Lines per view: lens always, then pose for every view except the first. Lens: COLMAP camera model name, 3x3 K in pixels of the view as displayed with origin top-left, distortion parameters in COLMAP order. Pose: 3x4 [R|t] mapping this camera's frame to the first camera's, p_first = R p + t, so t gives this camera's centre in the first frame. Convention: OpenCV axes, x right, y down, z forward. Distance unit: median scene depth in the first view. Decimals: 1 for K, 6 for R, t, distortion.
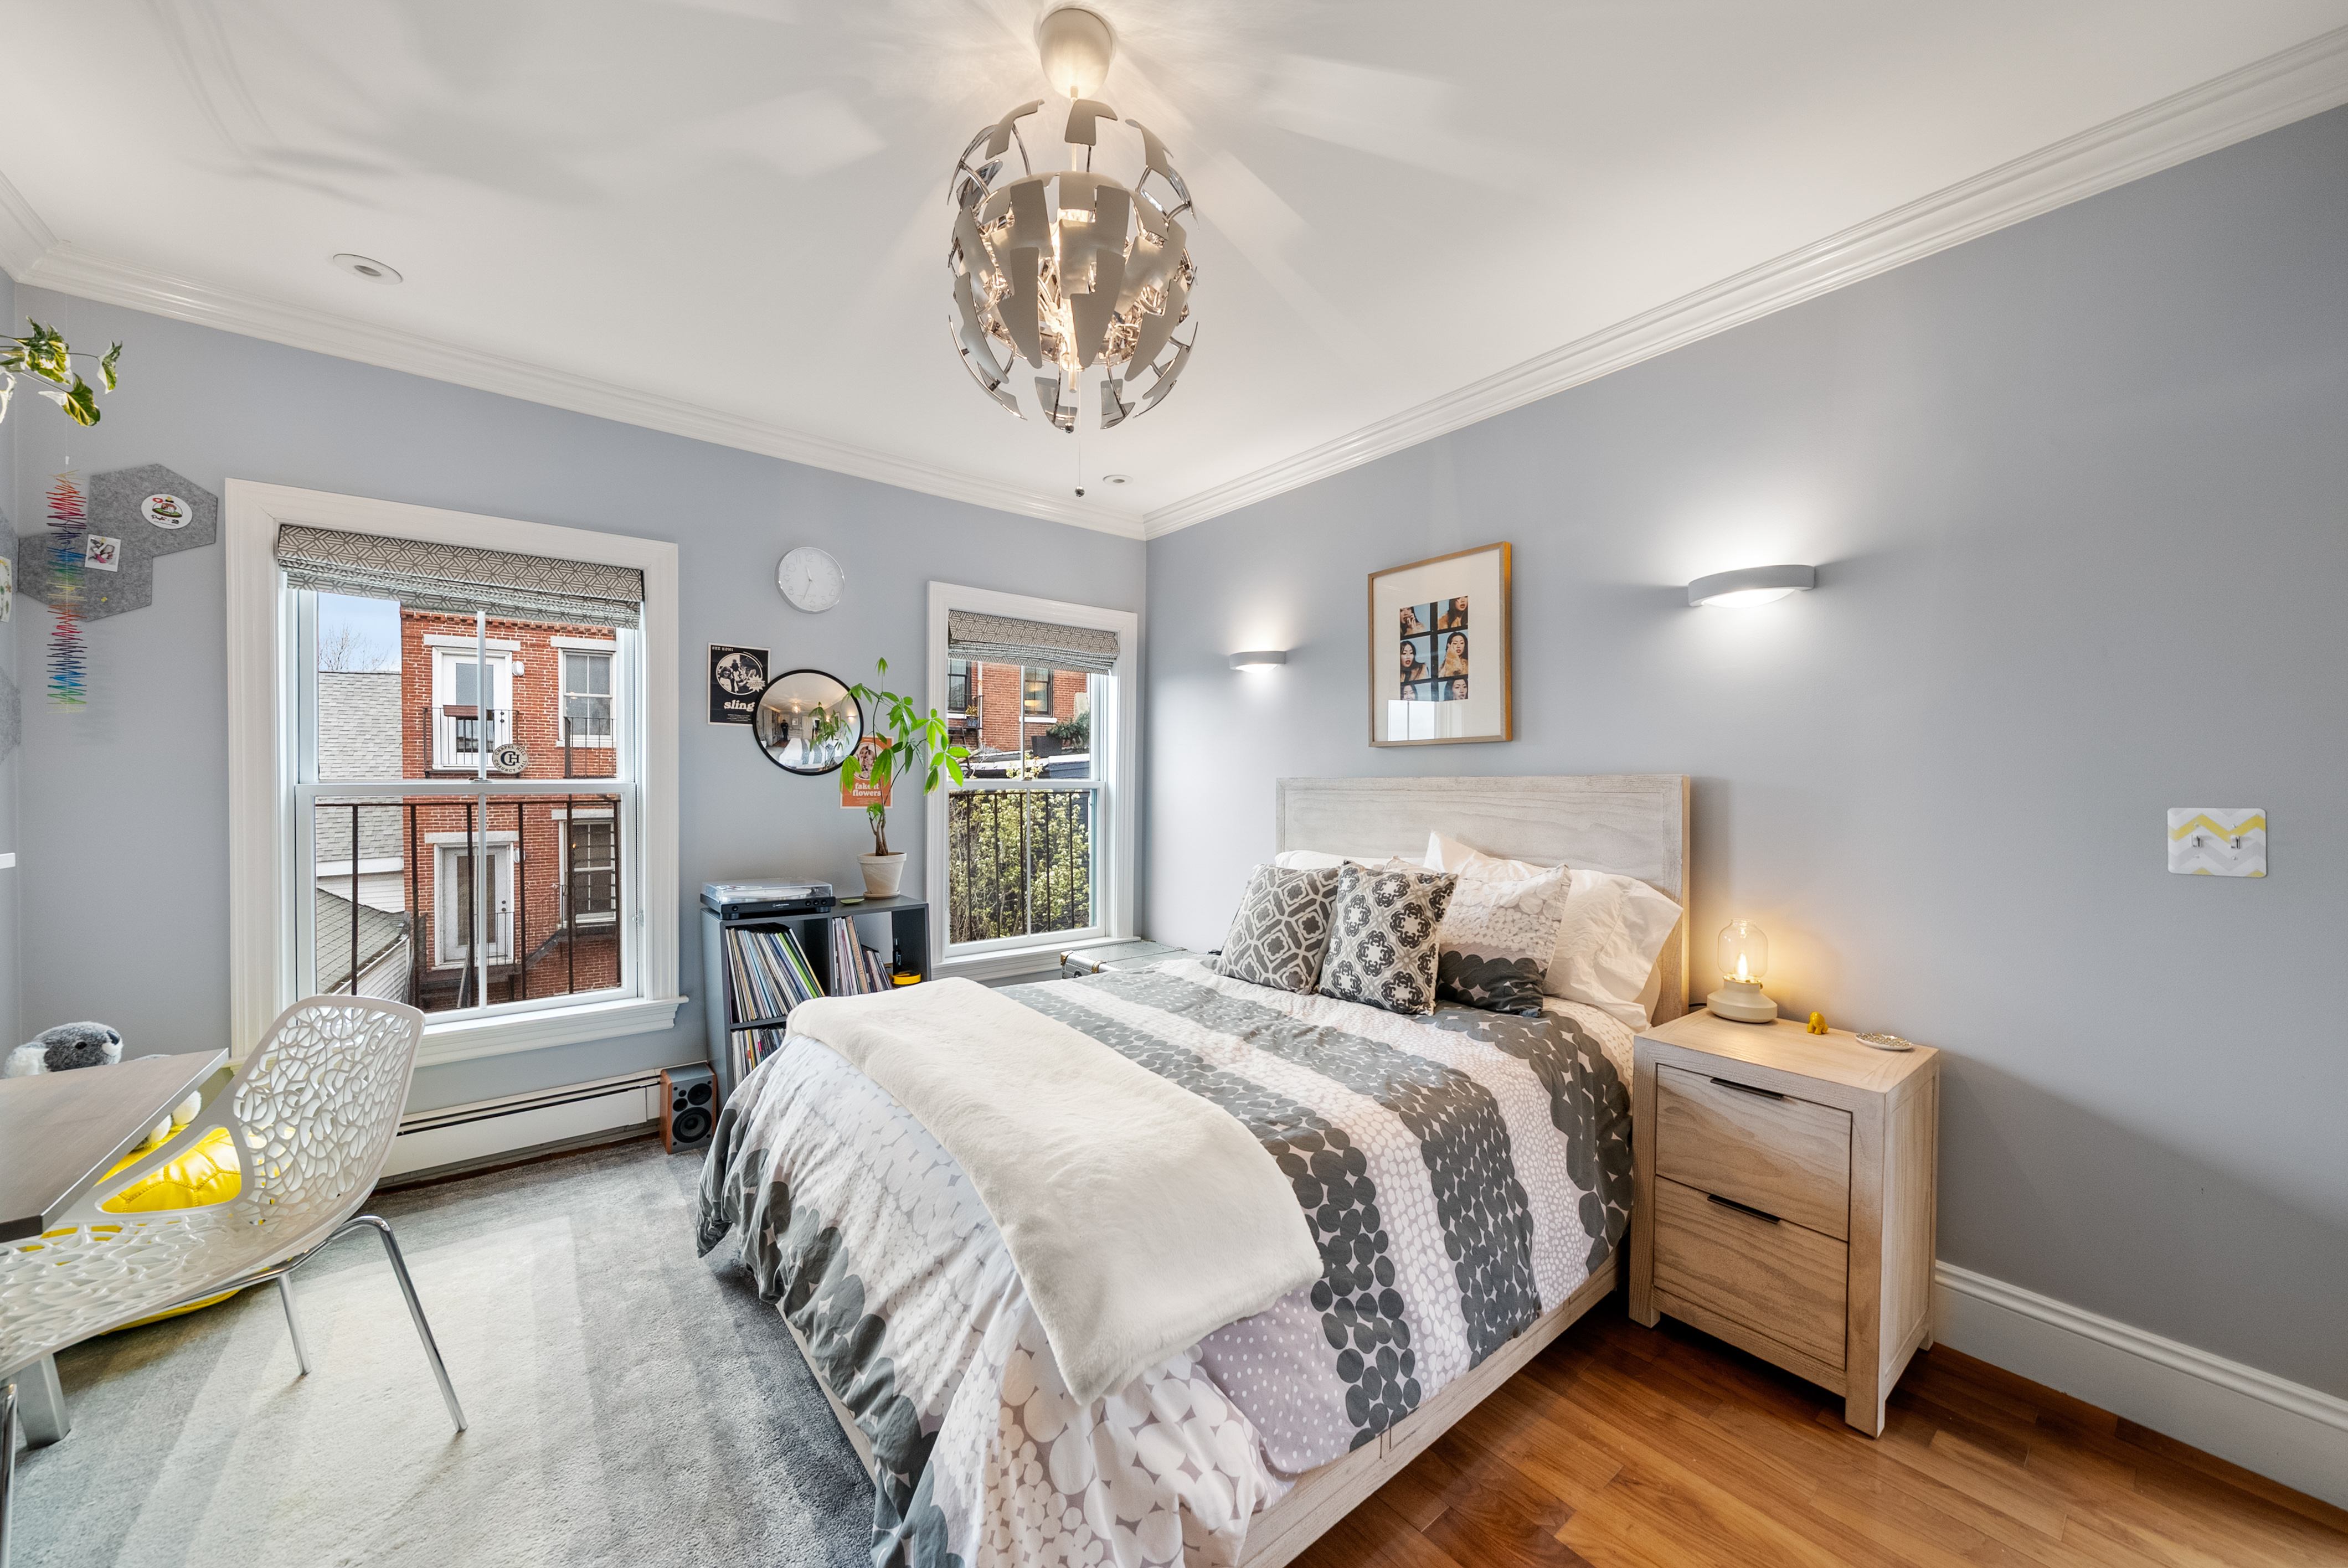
lens RADIAL K [[847.1, 0, 1161.4], [0, 847.1, 784.5], [0, 0, 1]] dist [-0.001146, -0.000043]
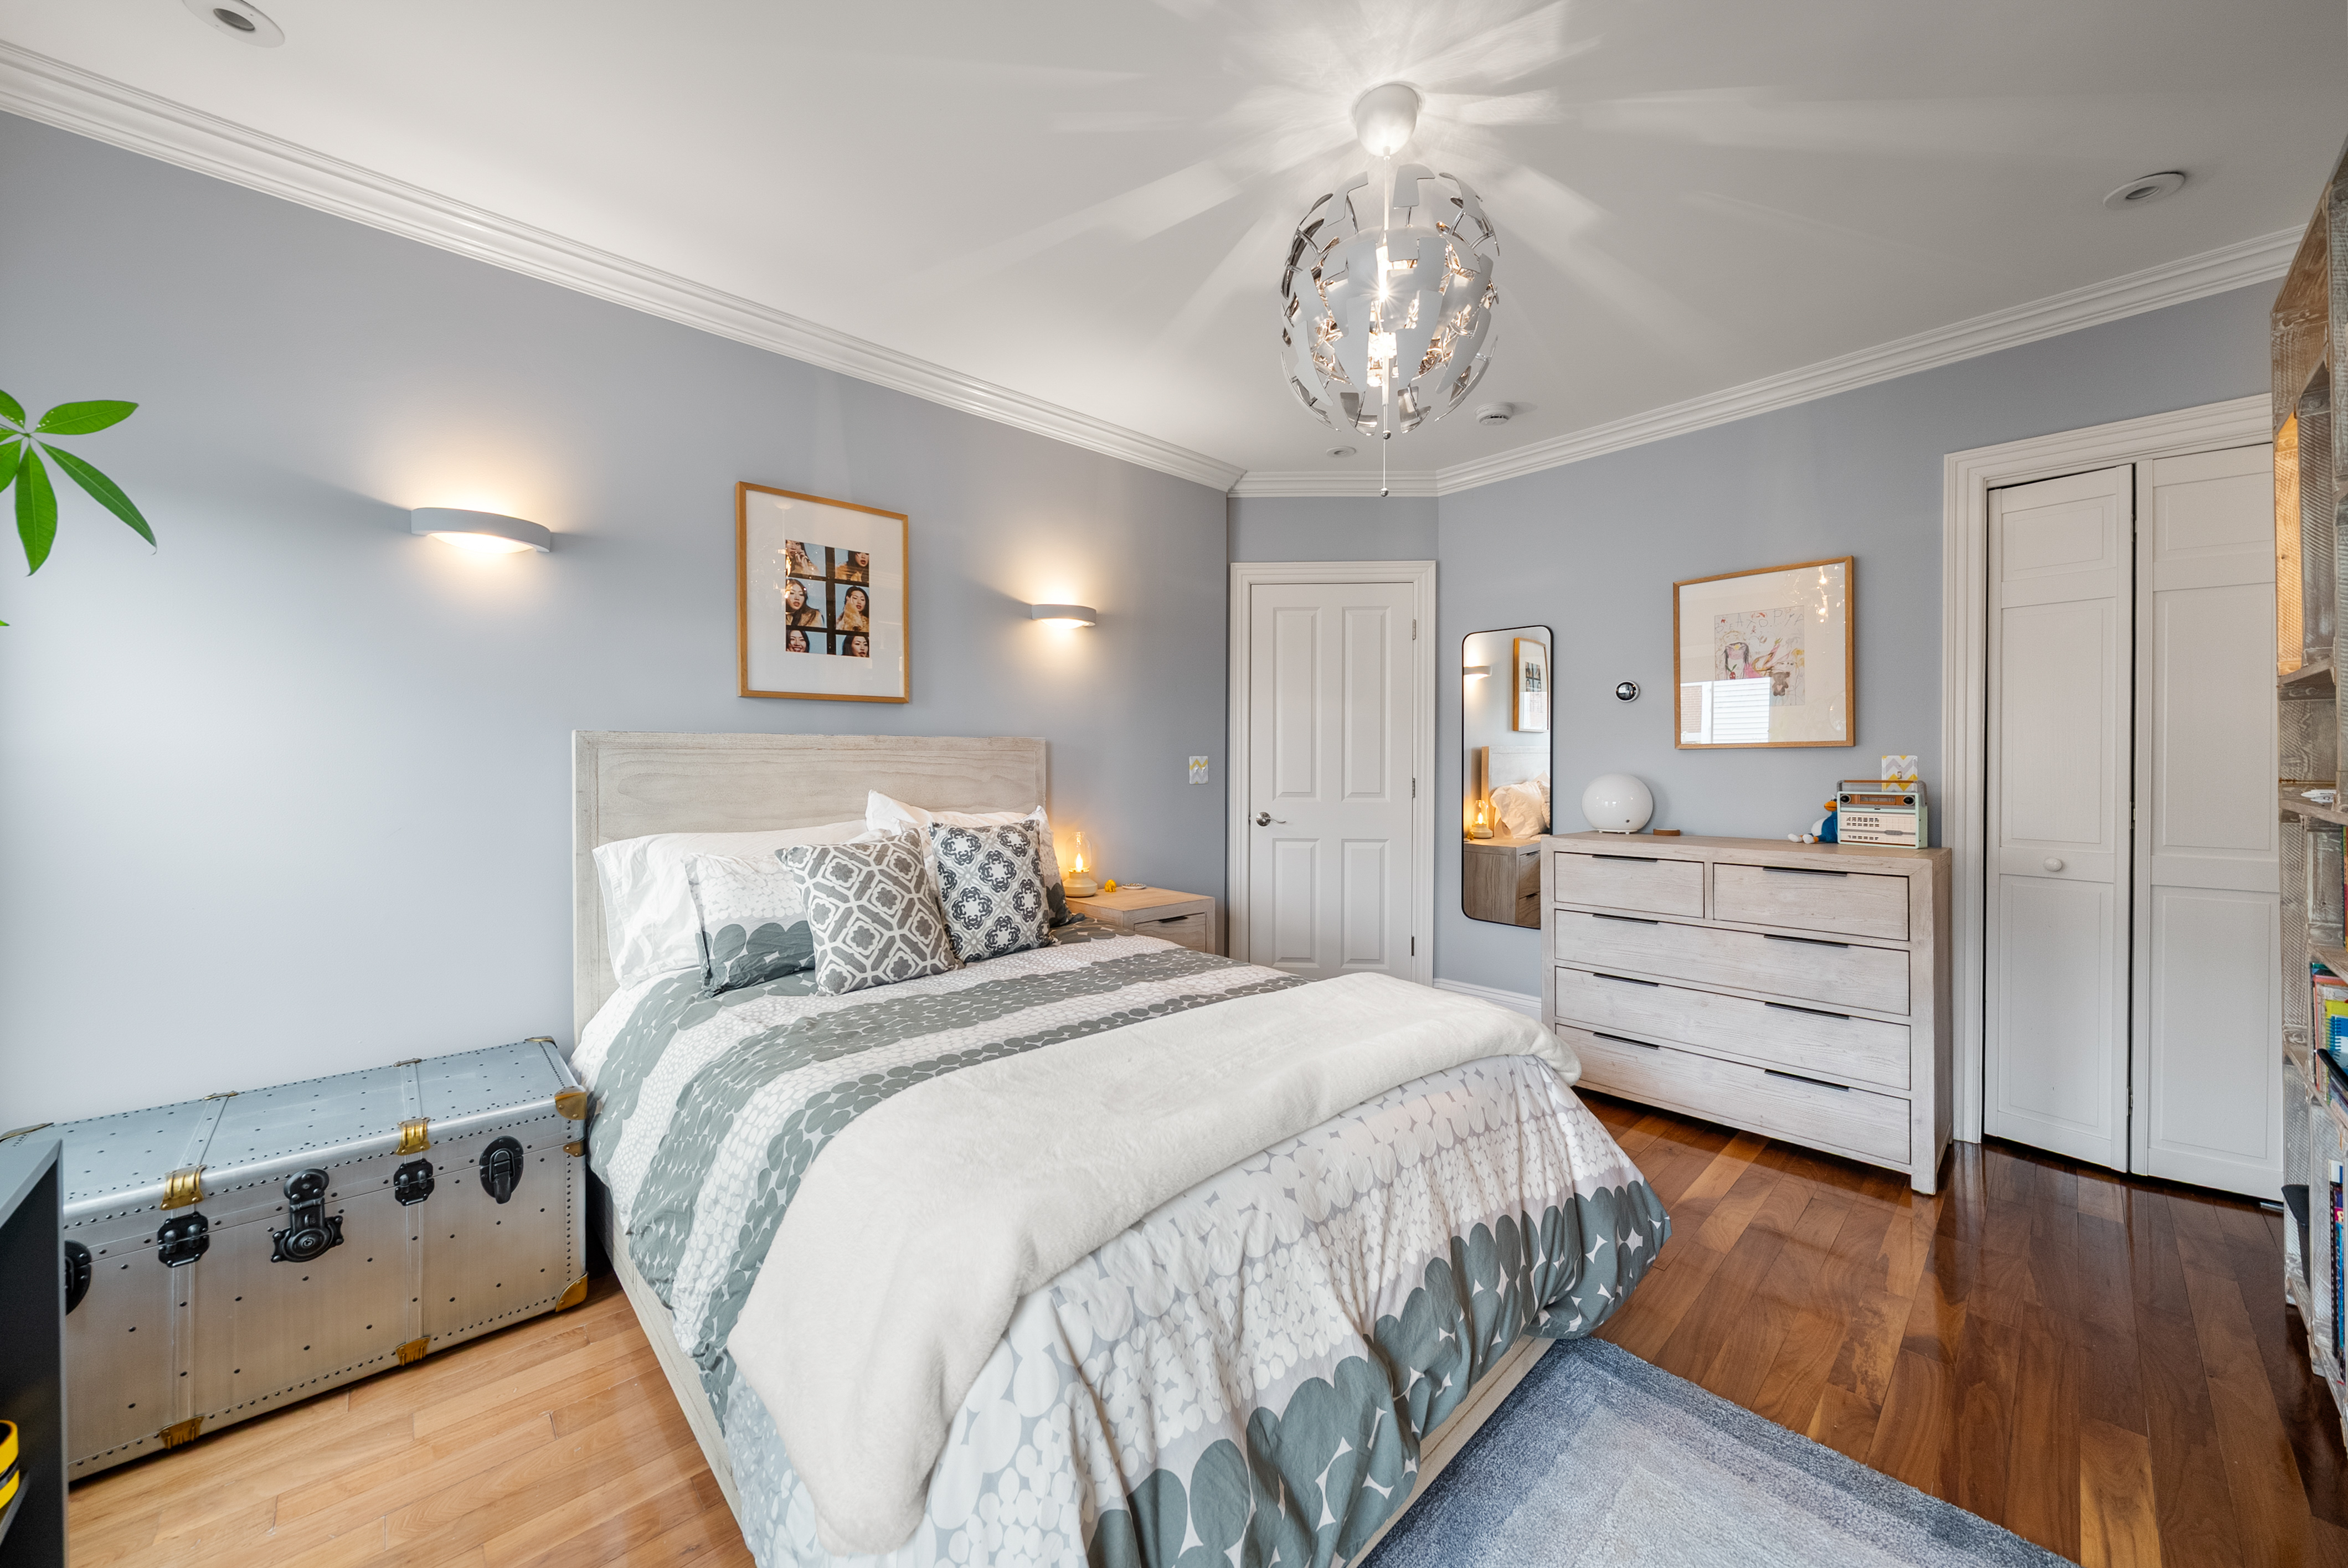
lens RADIAL K [[847.1, 0, 1159.4], [0, 847.1, 772.5], [0, 0, 1]] dist [-0.001146, -0.000043]
pose [[-0.088668, -0.025225, 0.995742, -0.664589], [-0.003591, 0.999681, 0.025005, 0.008239], [-0.996055, -0.001358, -0.088731, 0.745129]]
